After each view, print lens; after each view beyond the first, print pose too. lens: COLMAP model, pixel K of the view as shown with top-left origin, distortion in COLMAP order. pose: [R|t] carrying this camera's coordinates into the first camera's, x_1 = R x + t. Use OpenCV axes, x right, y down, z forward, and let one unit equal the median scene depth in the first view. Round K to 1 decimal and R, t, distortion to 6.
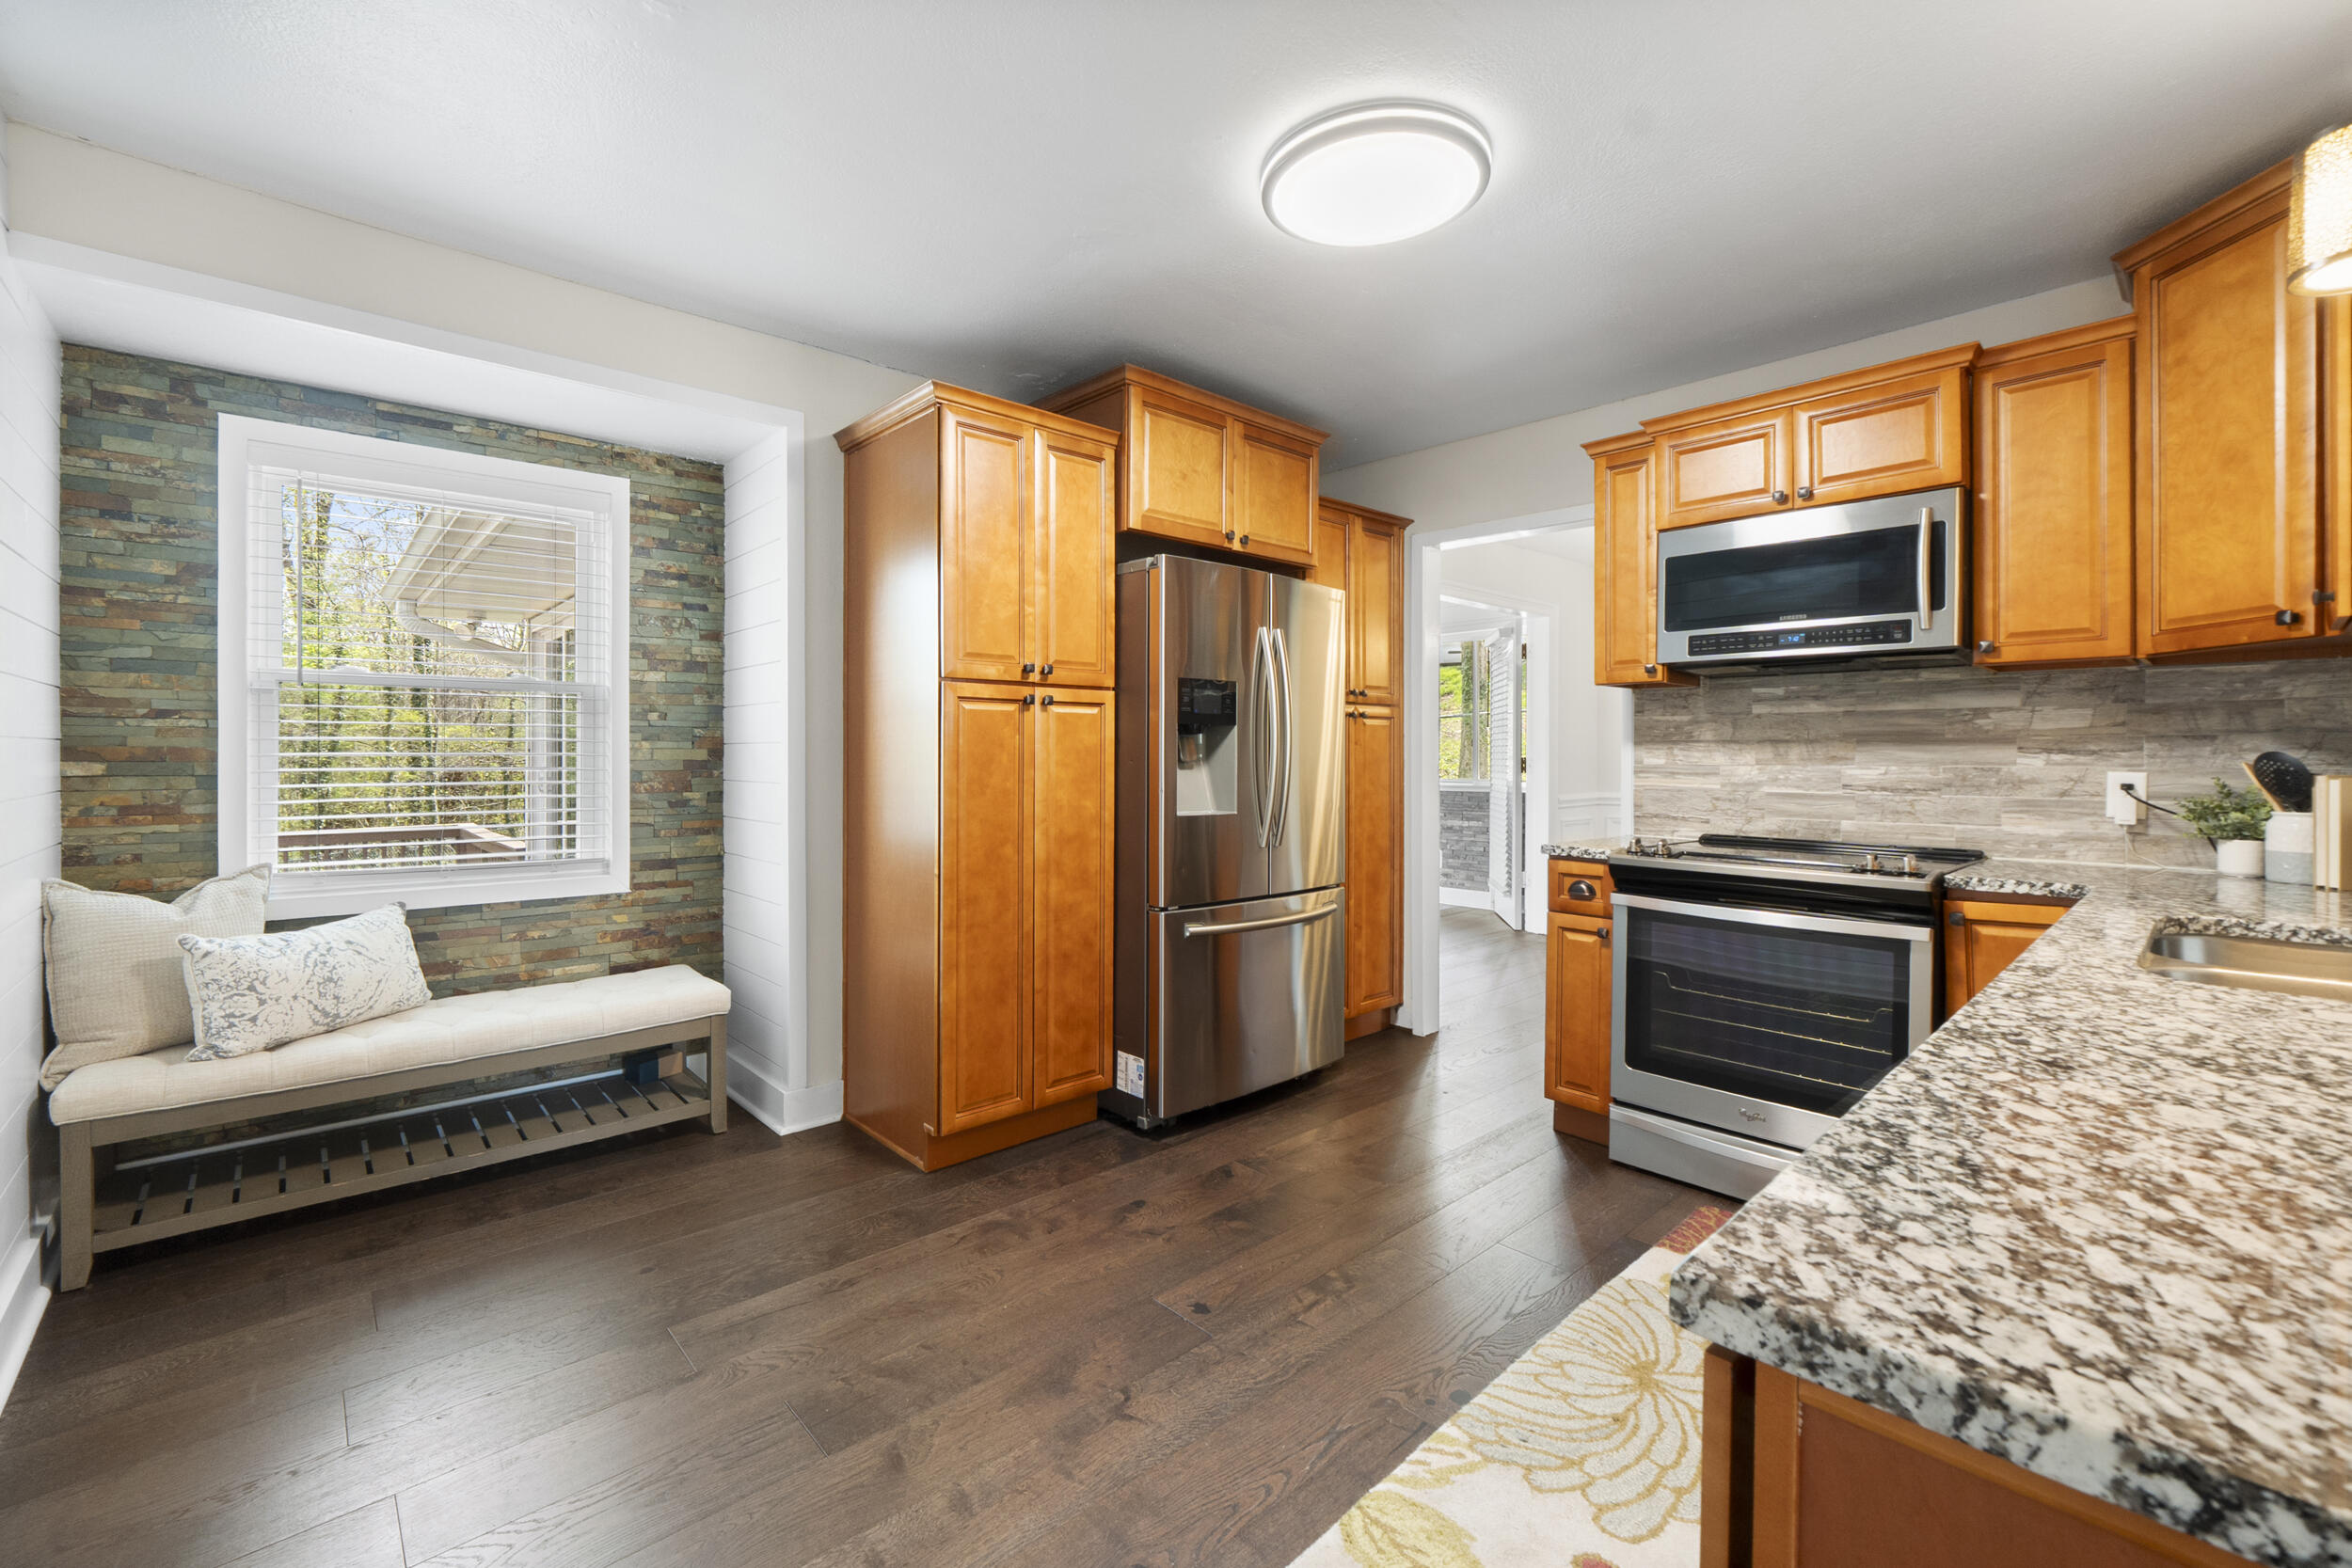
lens RADIAL K [[972.6, 0, 1165.8], [0, 972.6, 765.0], [0, 0, 1]] dist [-0.004223, -0.000122]
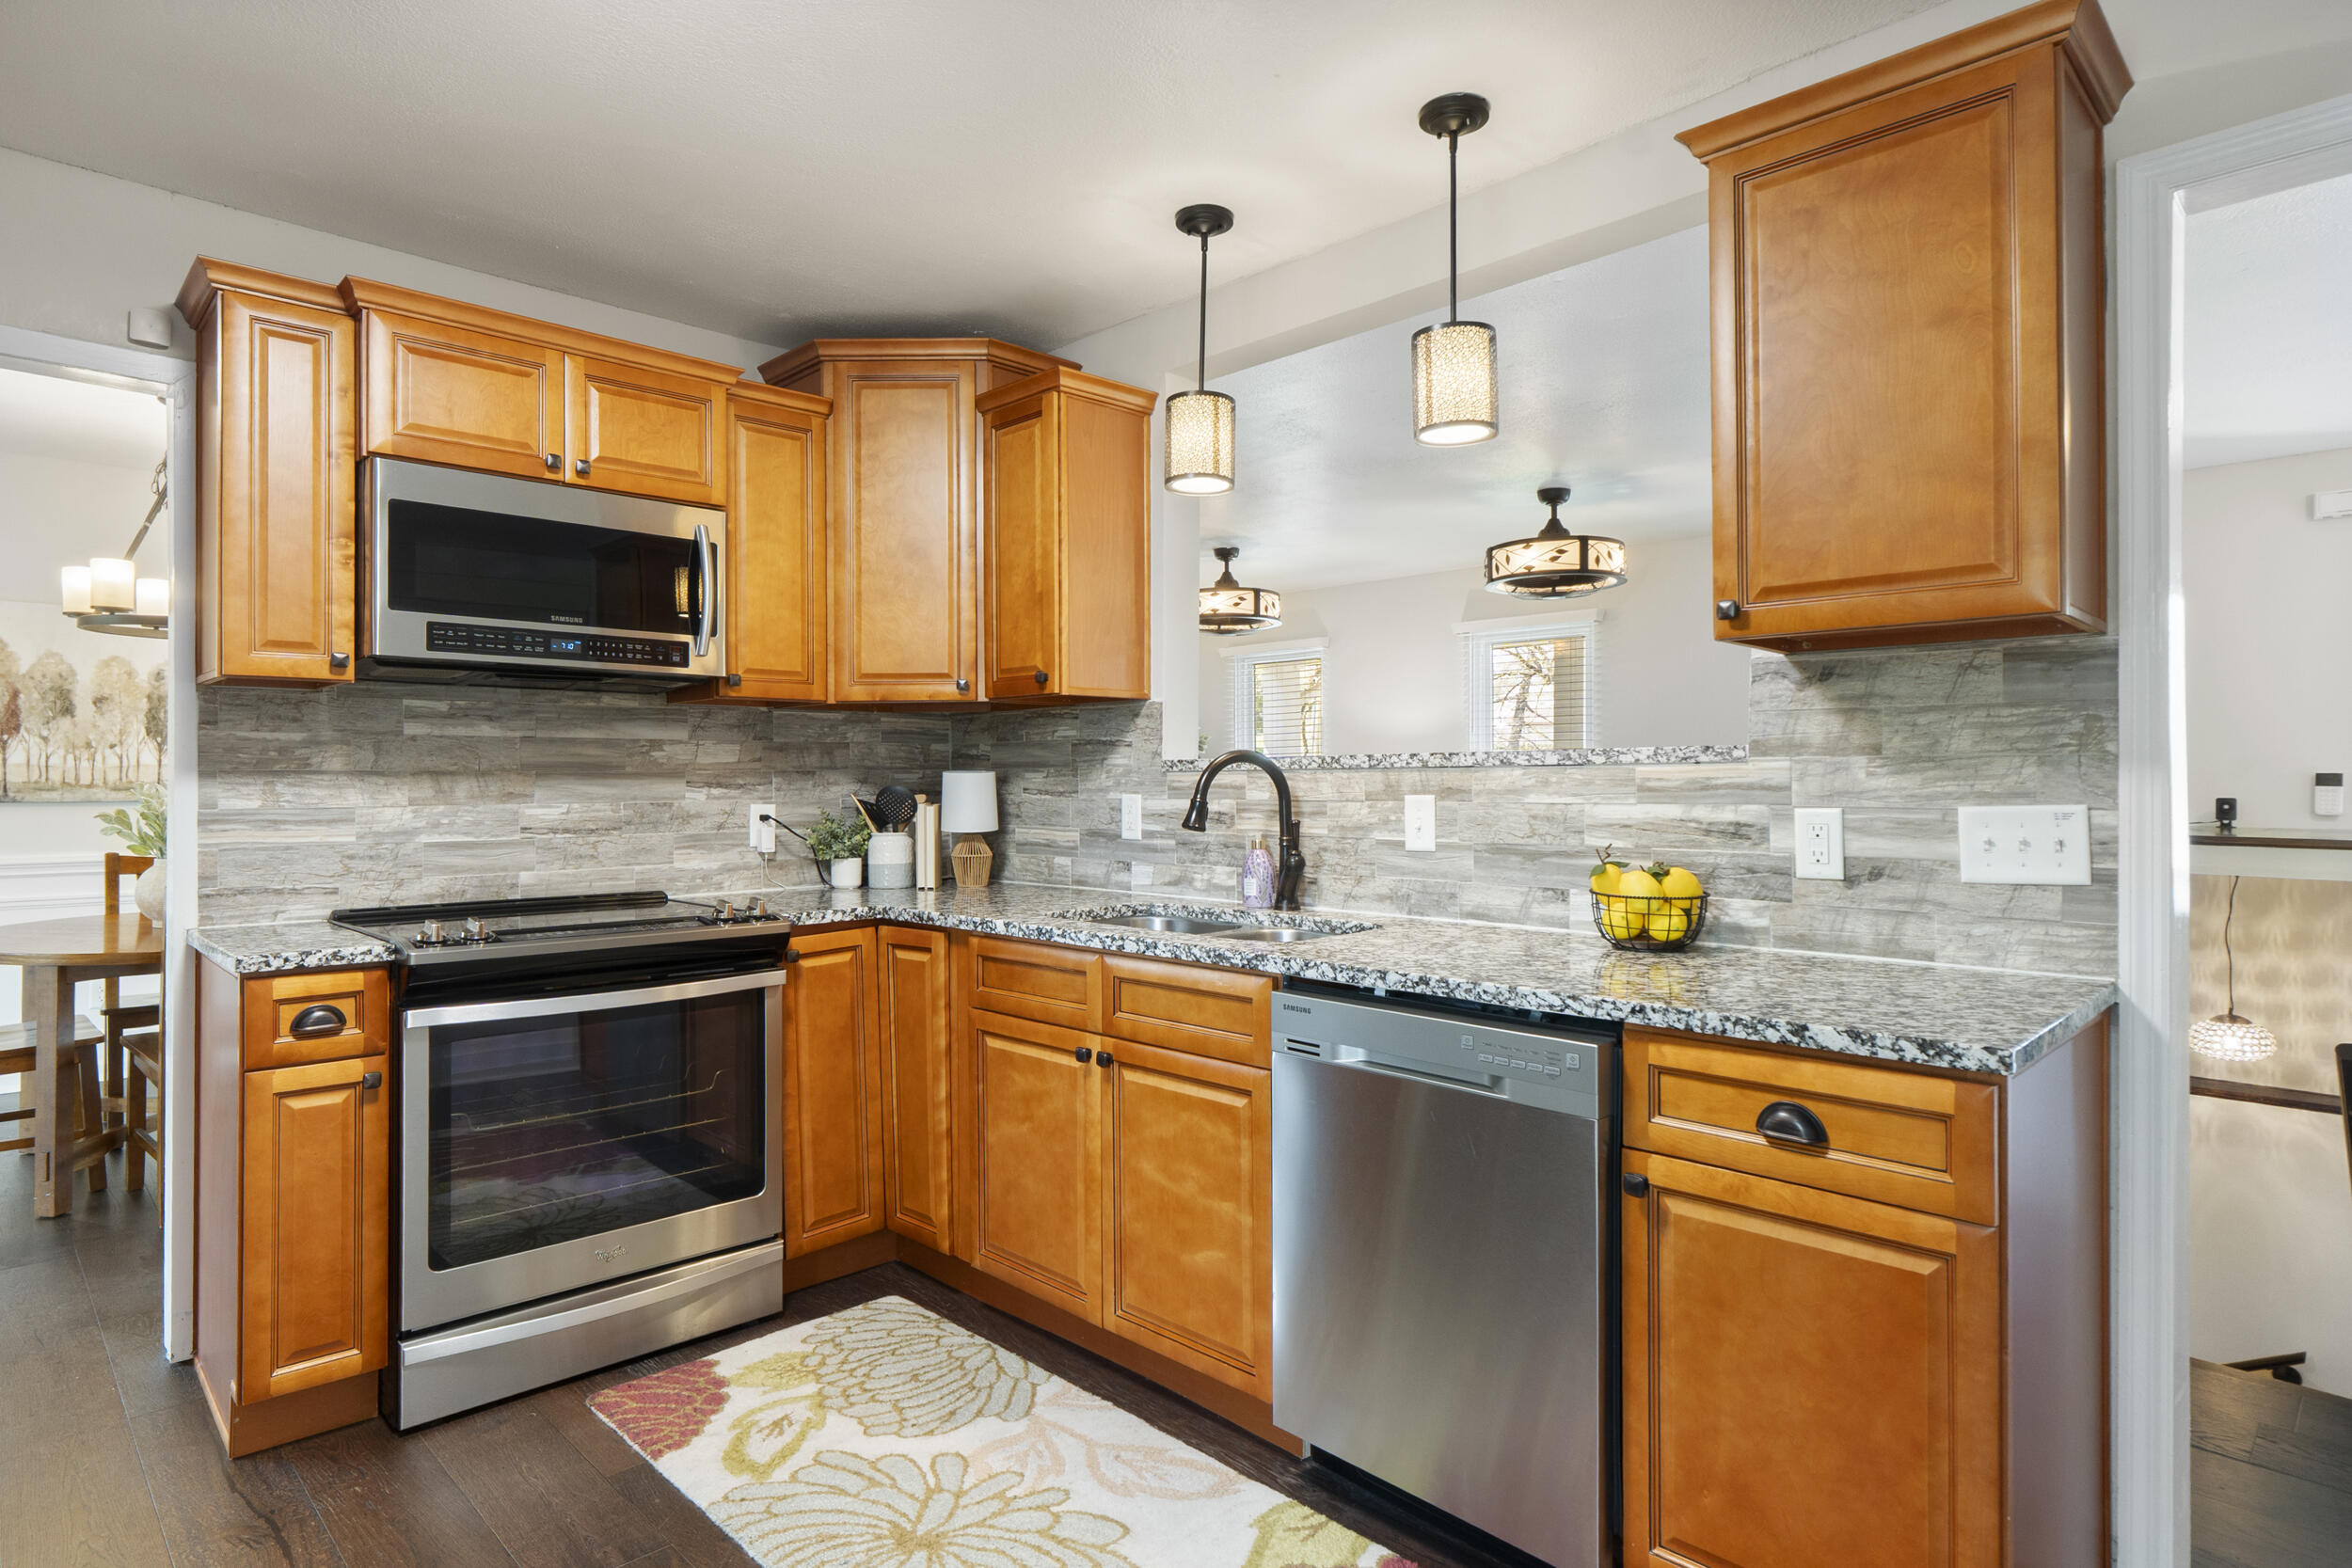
lens RADIAL K [[1260.9, 0, 1168.2], [0, 1260.9, 775.1], [0, 0, 1]] dist [0.000875, -0.000056]
pose [[-0.031240, 0.000236, 0.999512, -0.382182], [0.013575, 0.999908, 0.000188, -0.017017], [-0.999420, 0.013574, -0.031240, 0.516142]]
